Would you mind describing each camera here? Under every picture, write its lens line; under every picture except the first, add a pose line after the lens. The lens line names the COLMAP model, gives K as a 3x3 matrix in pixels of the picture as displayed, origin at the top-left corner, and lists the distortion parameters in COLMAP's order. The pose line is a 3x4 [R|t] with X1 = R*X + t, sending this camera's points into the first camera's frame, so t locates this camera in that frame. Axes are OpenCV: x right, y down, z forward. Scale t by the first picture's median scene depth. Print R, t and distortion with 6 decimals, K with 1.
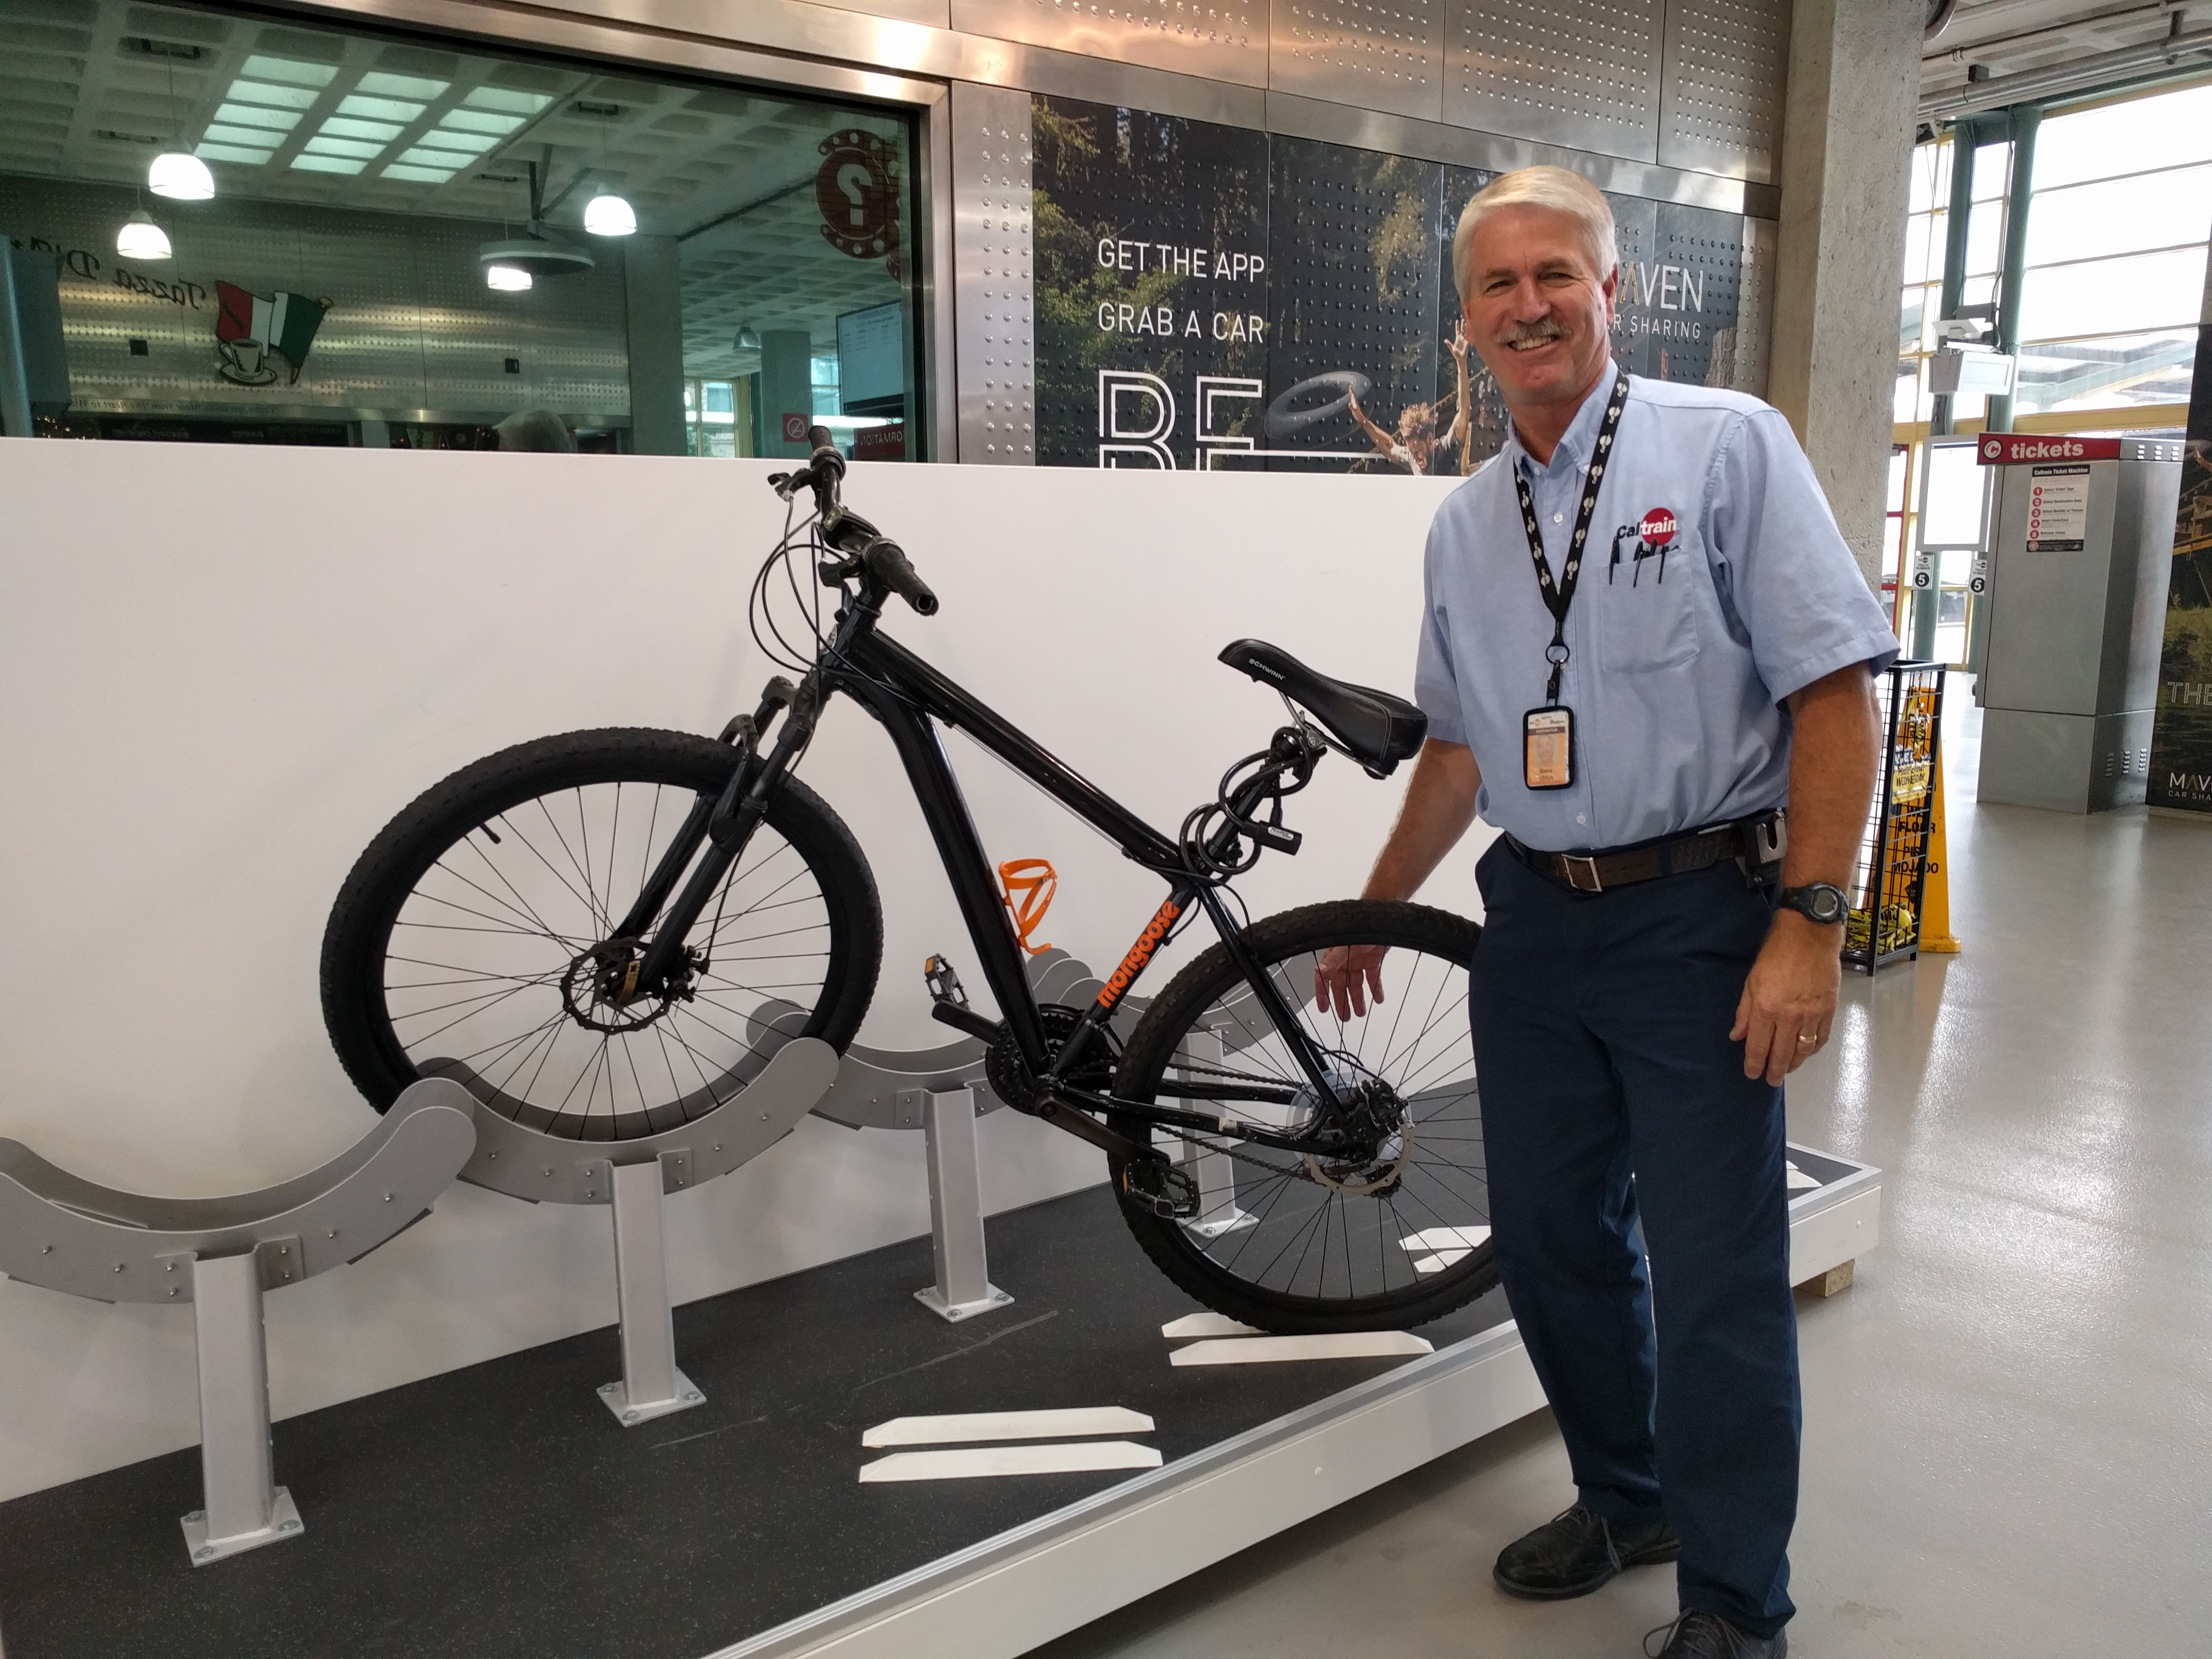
lens RADIAL K [[1649.9, 0, 1108.1], [0, 1649.9, 823.3], [0, 0, 1]] dist [0.031572, -0.001095]
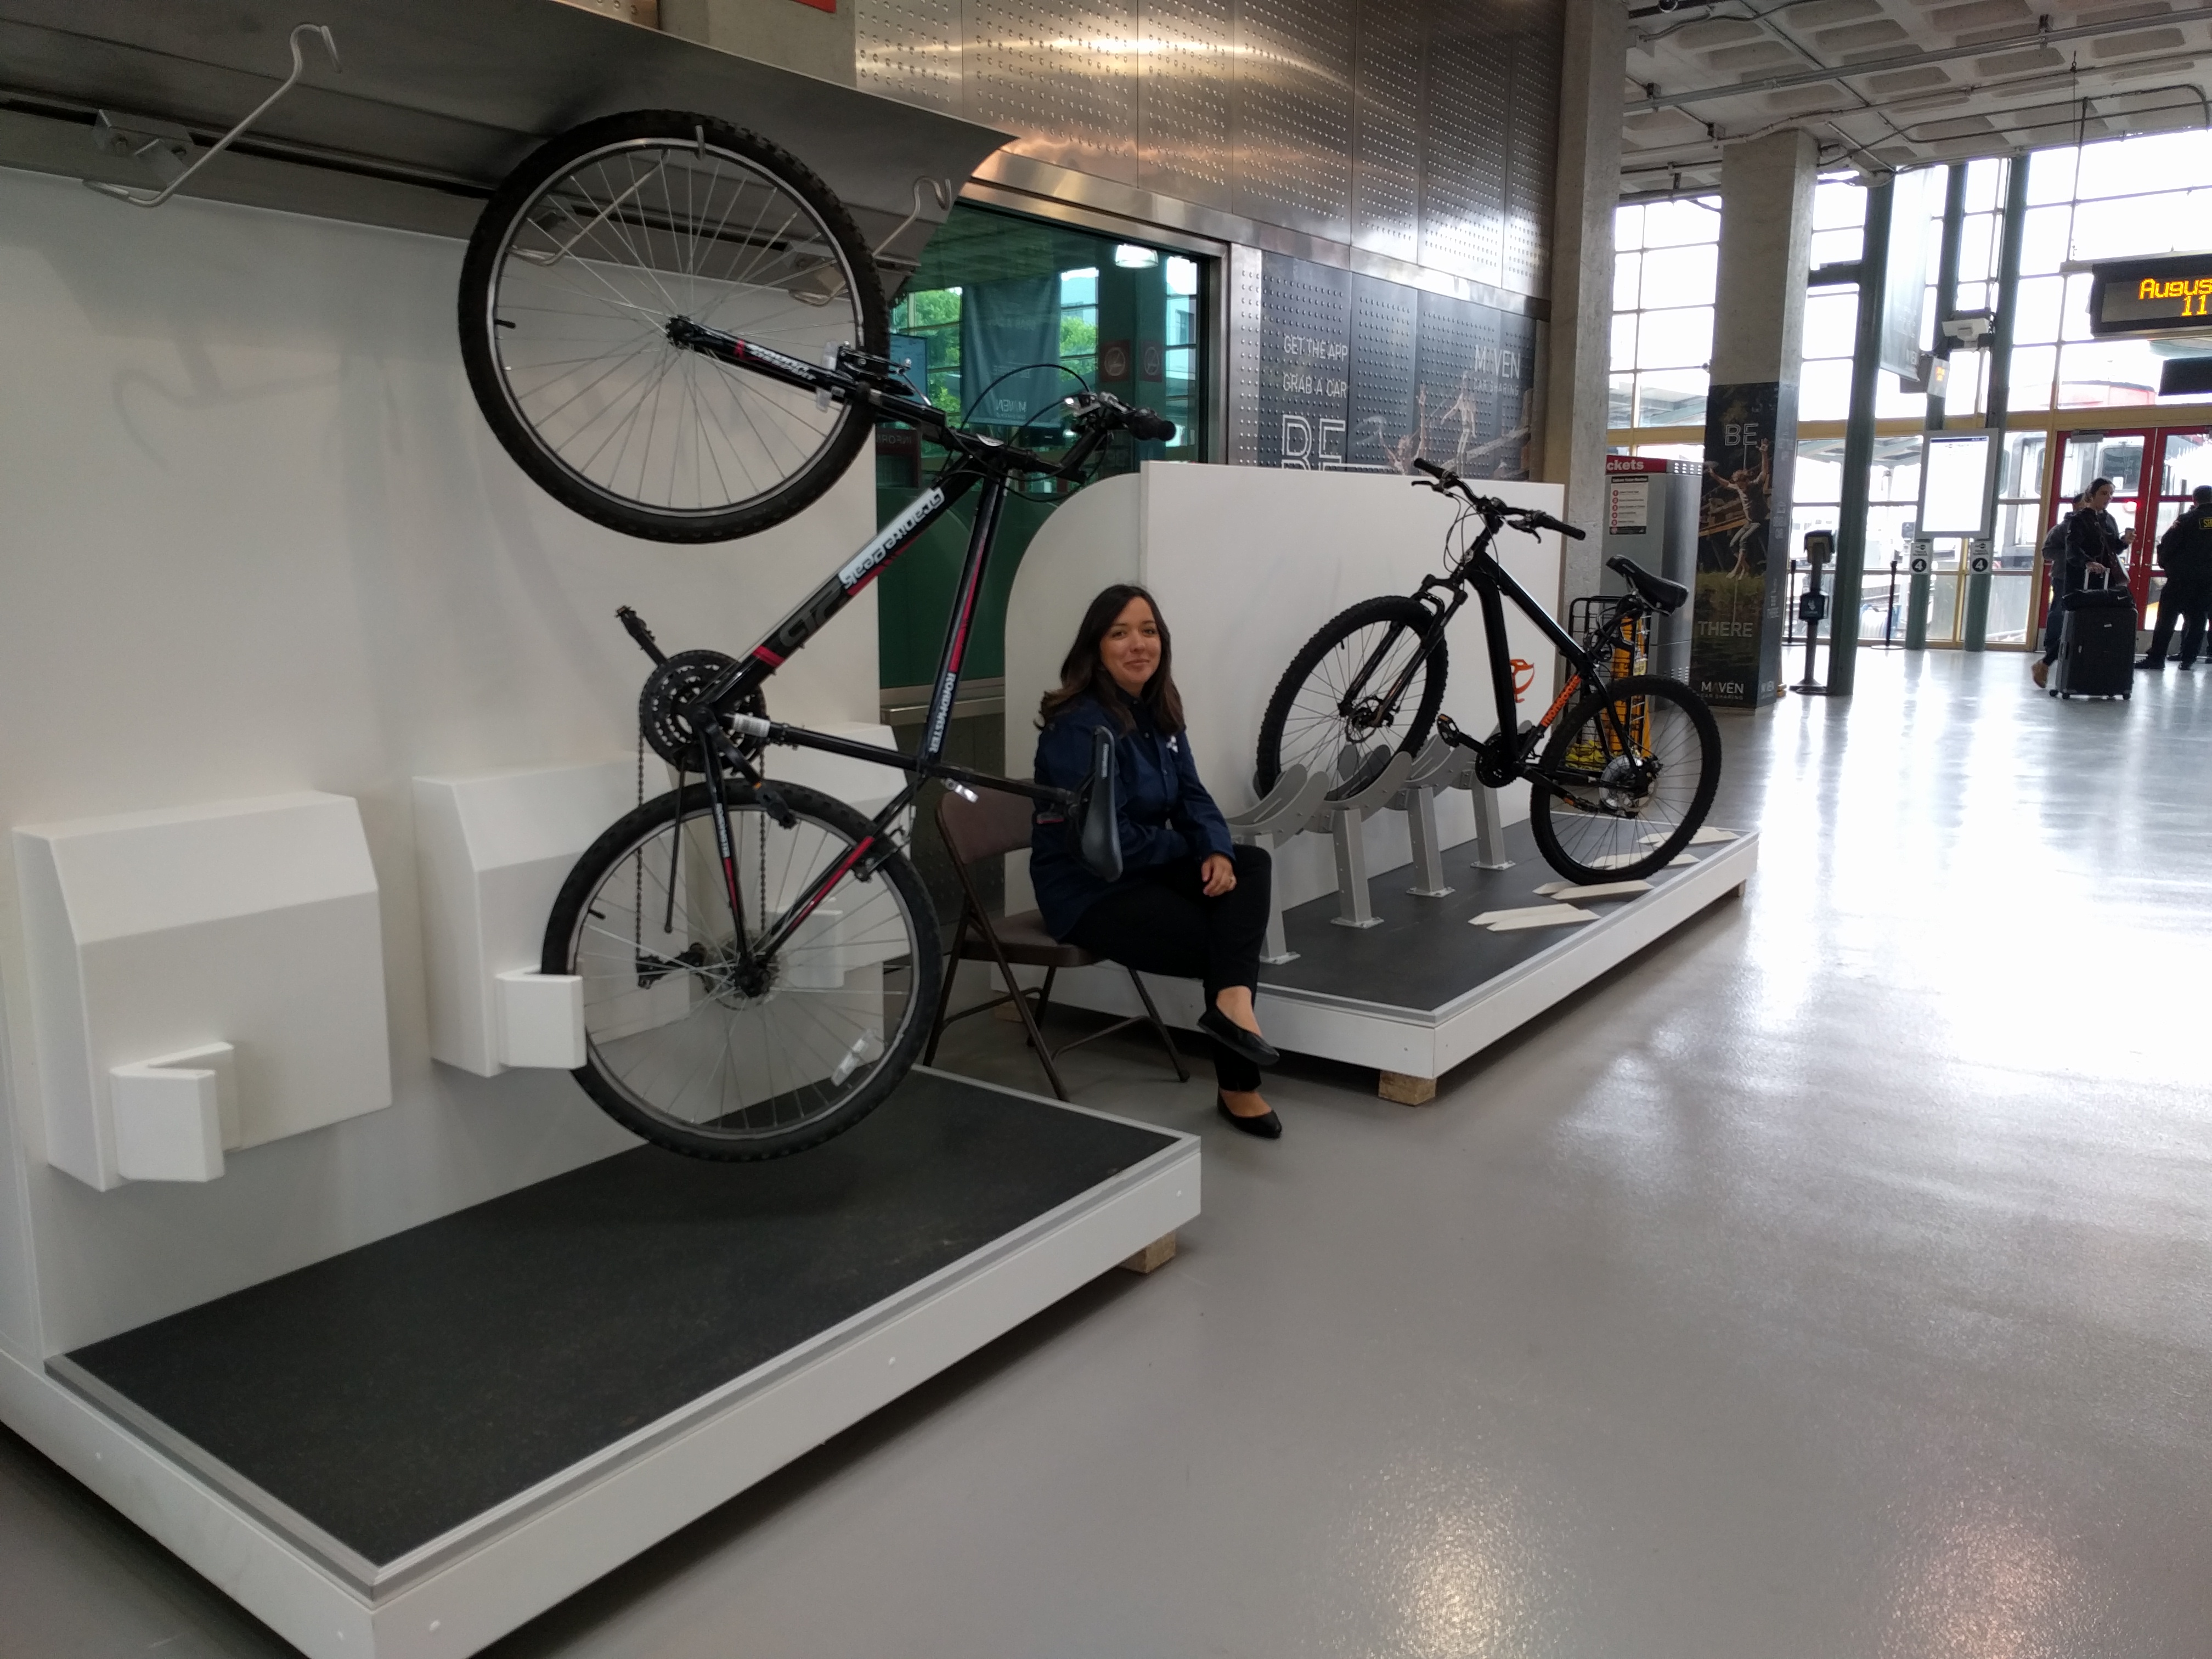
lens RADIAL K [[1649.9, 0, 1101.6], [0, 1649.9, 825.7], [0, 0, 1]] dist [0.031572, -0.001095]
pose [[0.949494, -0.048543, 0.310007, -0.668199], [0.045531, 0.998819, 0.016950, 0.094994], [-0.310464, -0.001979, 0.950583, -0.487123]]
